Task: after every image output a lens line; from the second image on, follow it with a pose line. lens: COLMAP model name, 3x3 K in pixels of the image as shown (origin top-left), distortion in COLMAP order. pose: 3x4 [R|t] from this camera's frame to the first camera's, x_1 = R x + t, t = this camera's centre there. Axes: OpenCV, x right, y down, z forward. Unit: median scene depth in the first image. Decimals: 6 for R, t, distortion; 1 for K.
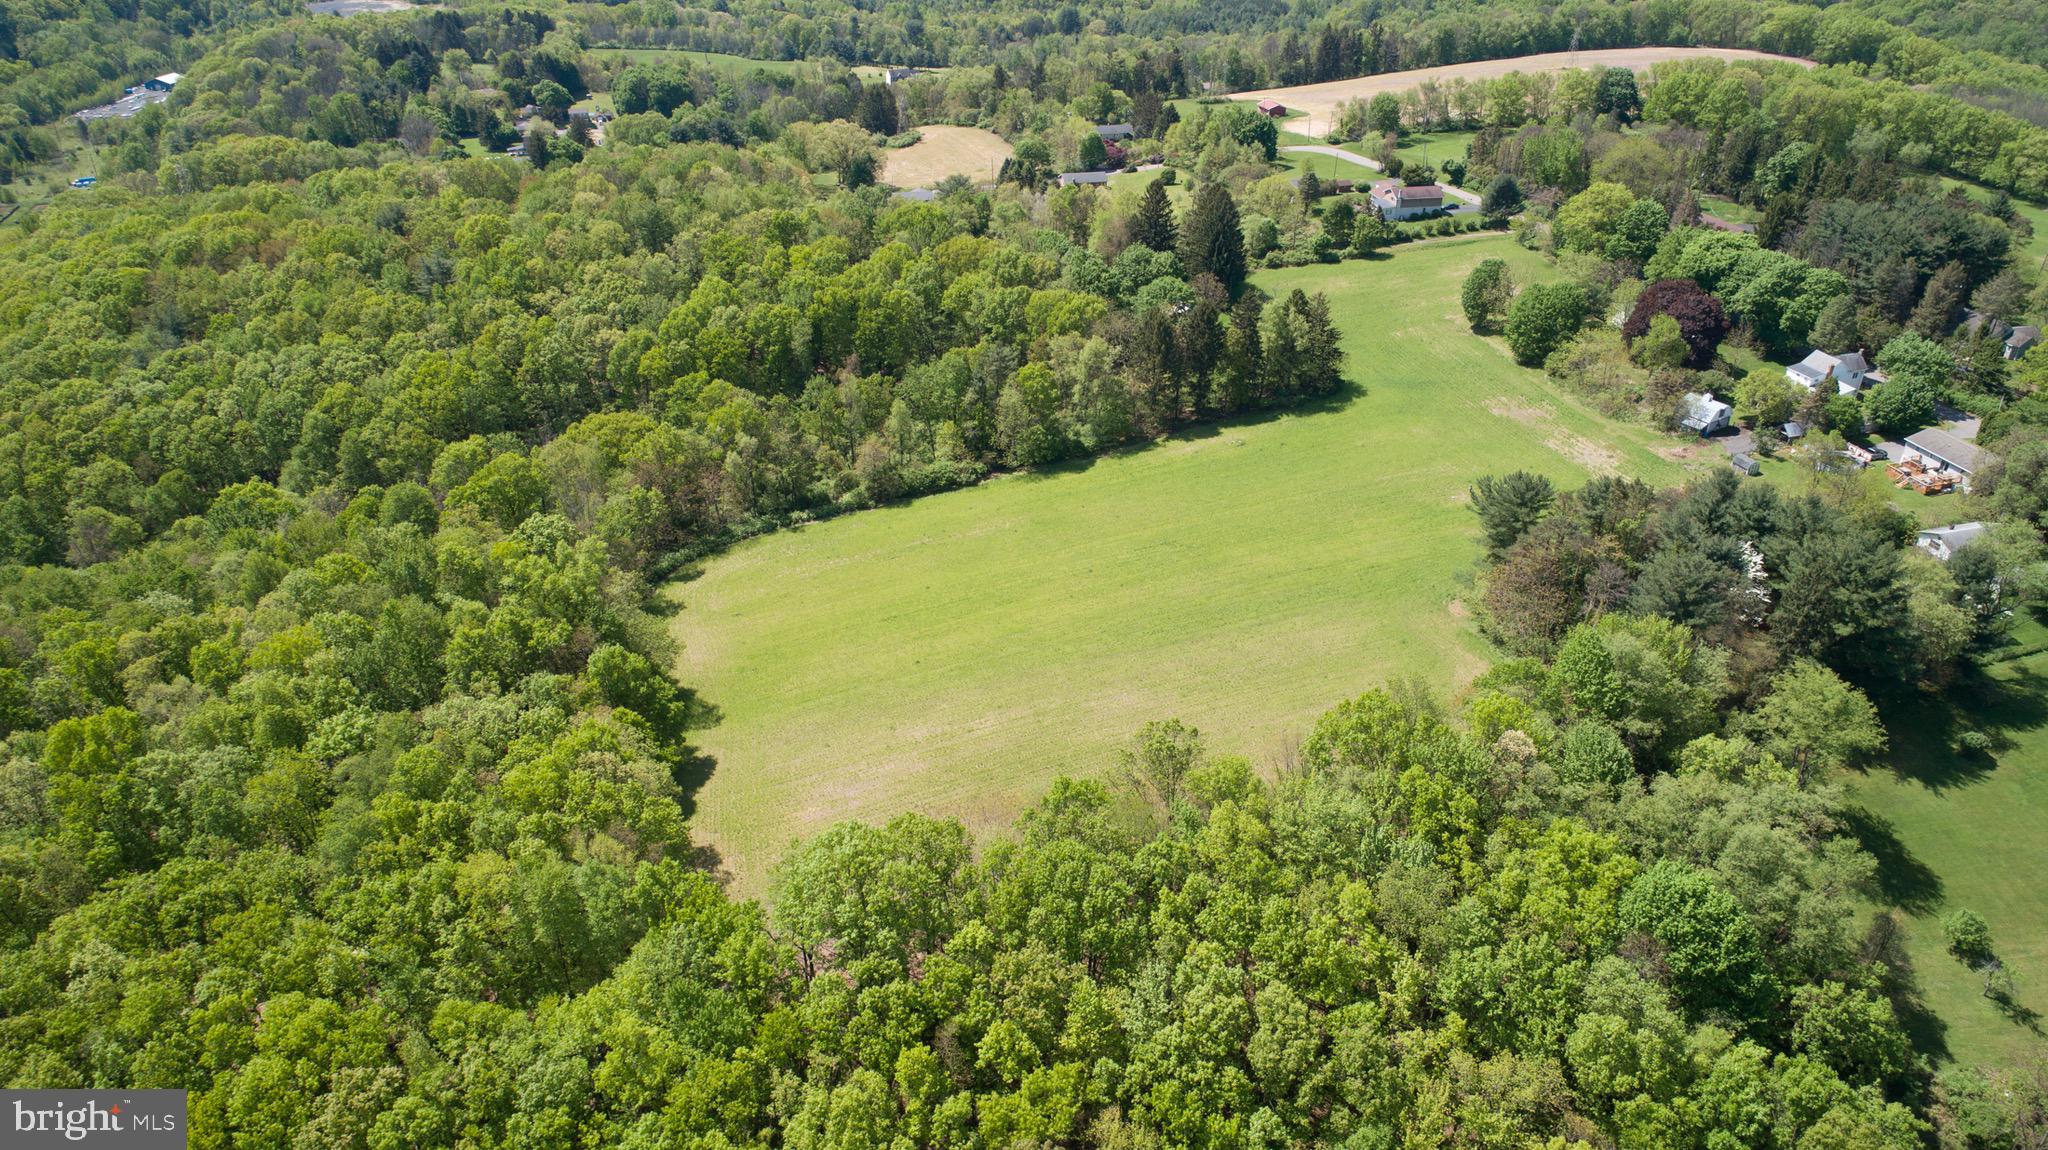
lens RADIAL K [[1370.8, 0, 1020.2], [0, 1370.8, 574.5], [0, 0, 1]] dist [-0.017452, 0.010441]
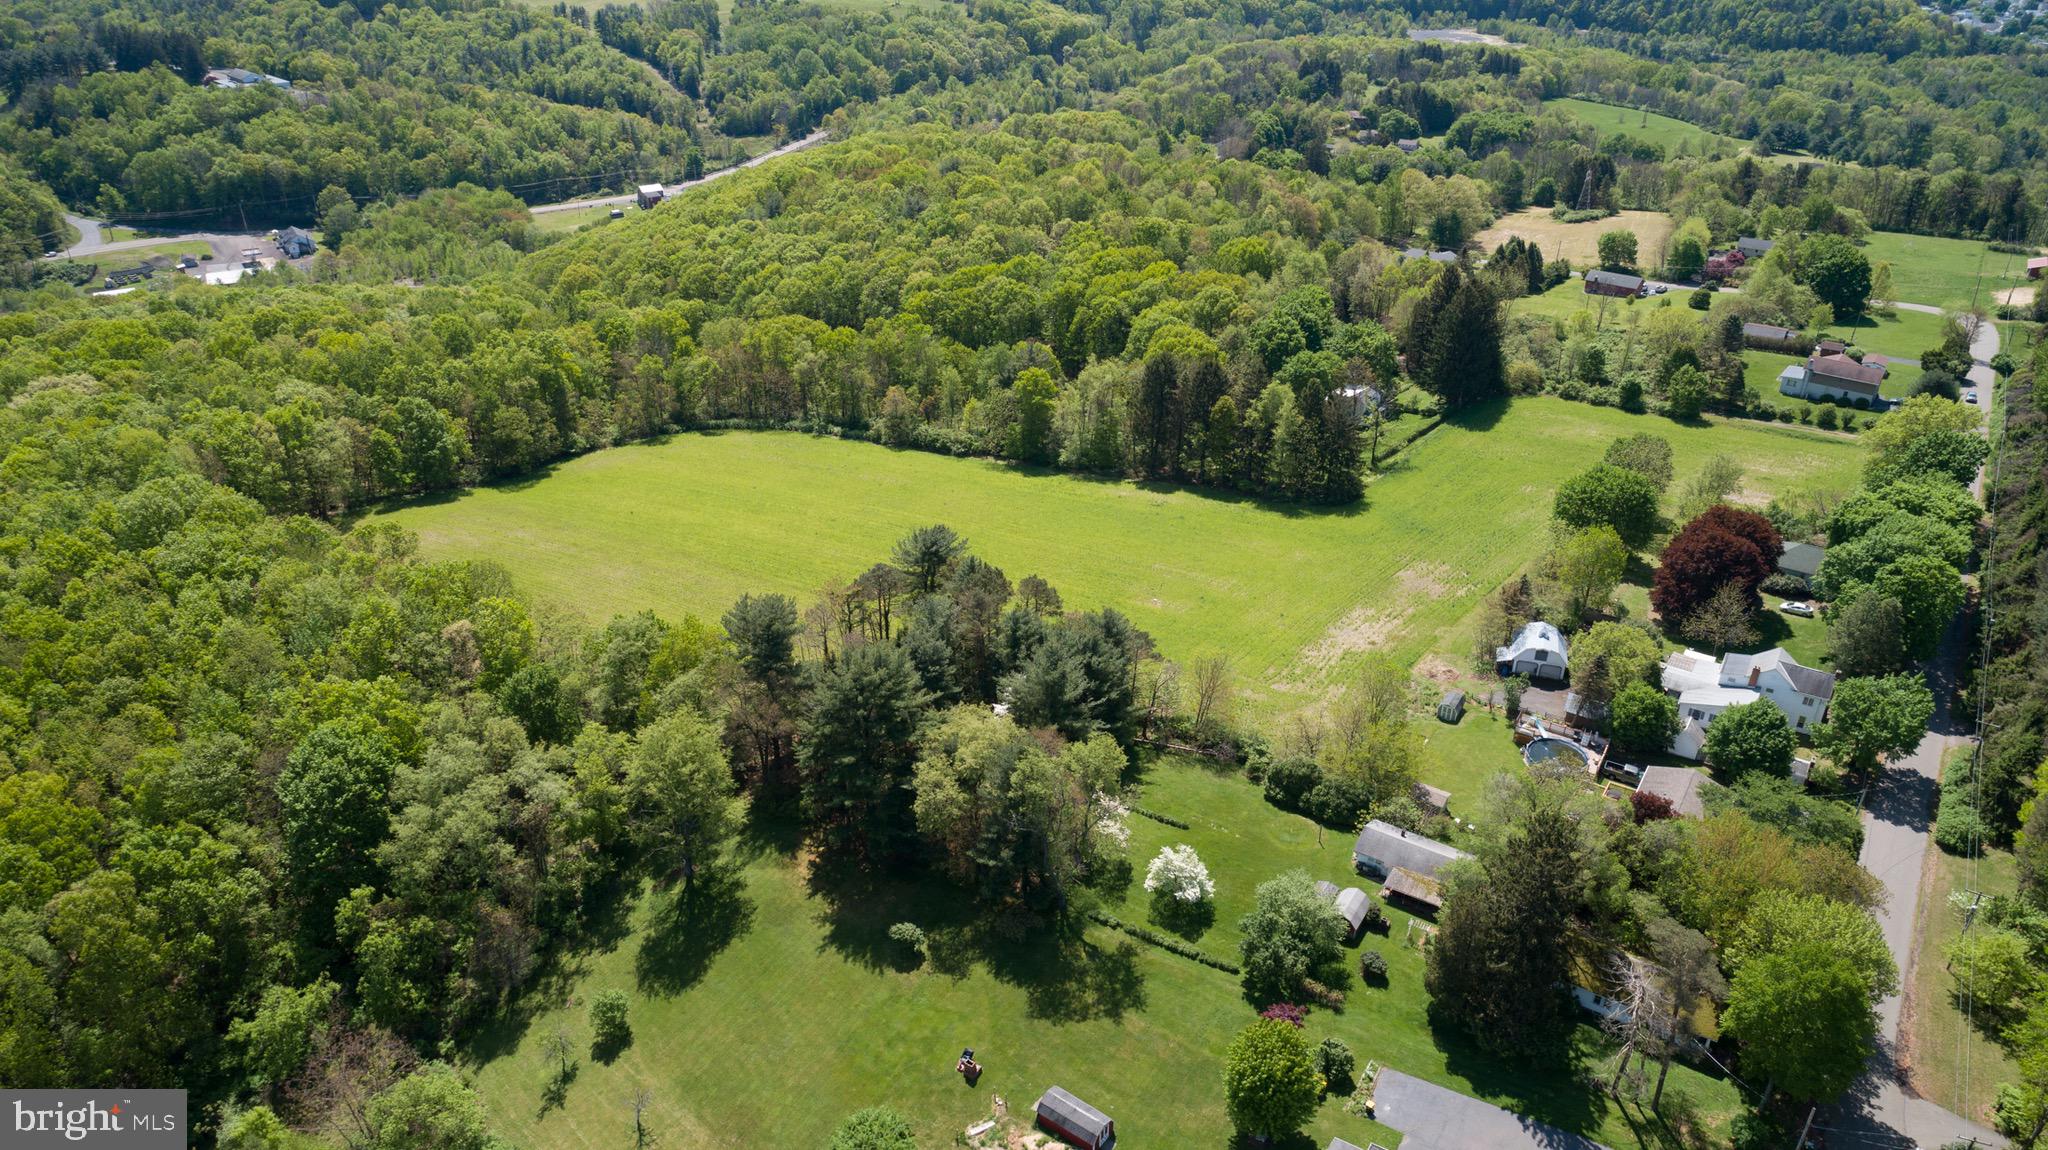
lens RADIAL K [[1370.8, 0, 1017.9], [0, 1370.8, 574.8], [0, 0, 1]] dist [-0.017452, 0.010441]
pose [[0.658201, 0.365793, -0.658002, 0.730877], [-0.383527, 0.915027, 0.125034, -0.129411], [0.647826, 0.170064, 0.742563, 0.219792]]
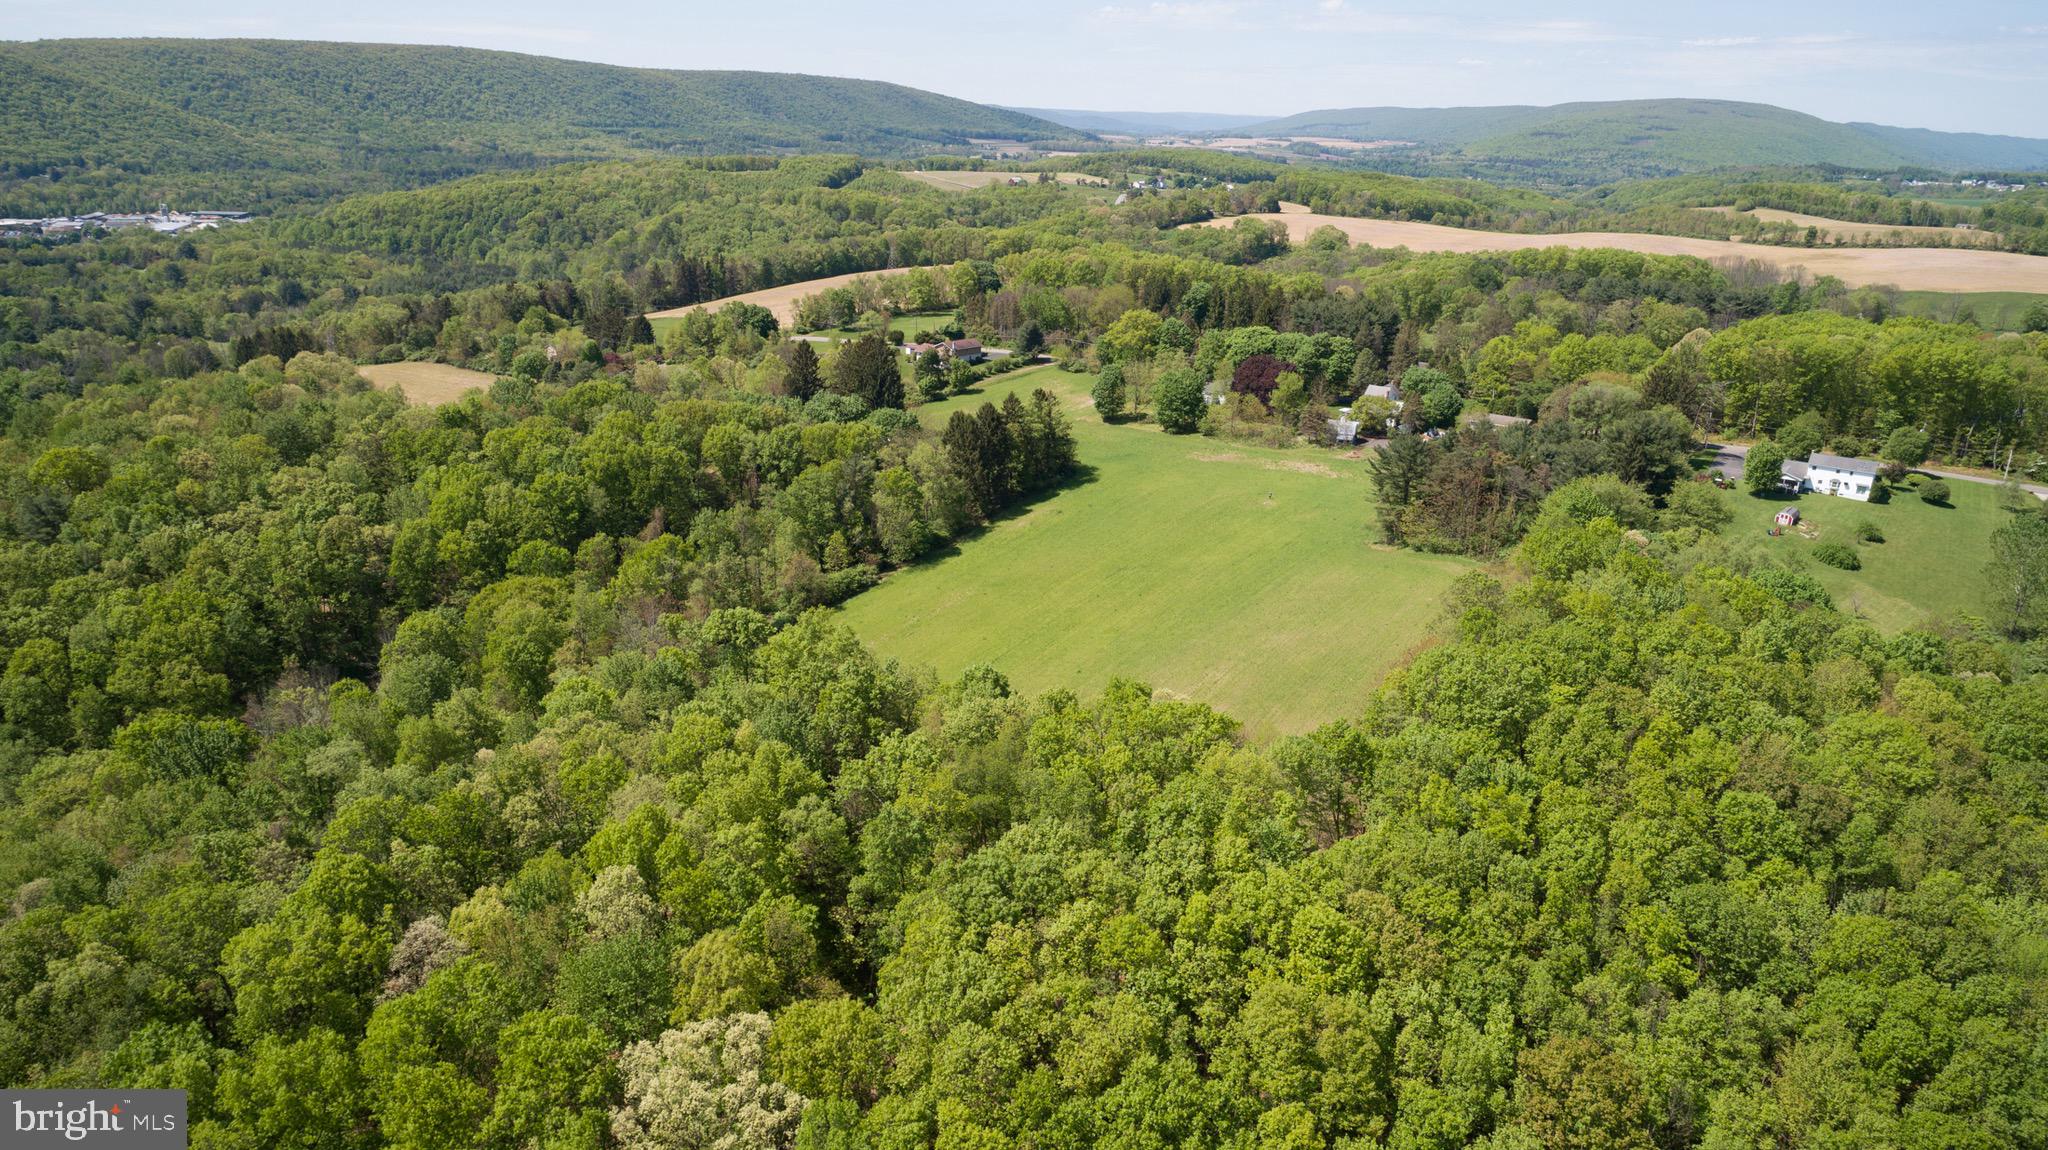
lens RADIAL K [[1370.8, 0, 1024.5], [0, 1370.8, 575.6], [0, 0, 1]] dist [-0.017452, 0.010441]
pose [[0.799217, -0.173519, 0.575450, -0.526038], [0.281406, 0.954028, -0.103159, 0.065487], [-0.531096, 0.244381, 0.811305, 0.087885]]
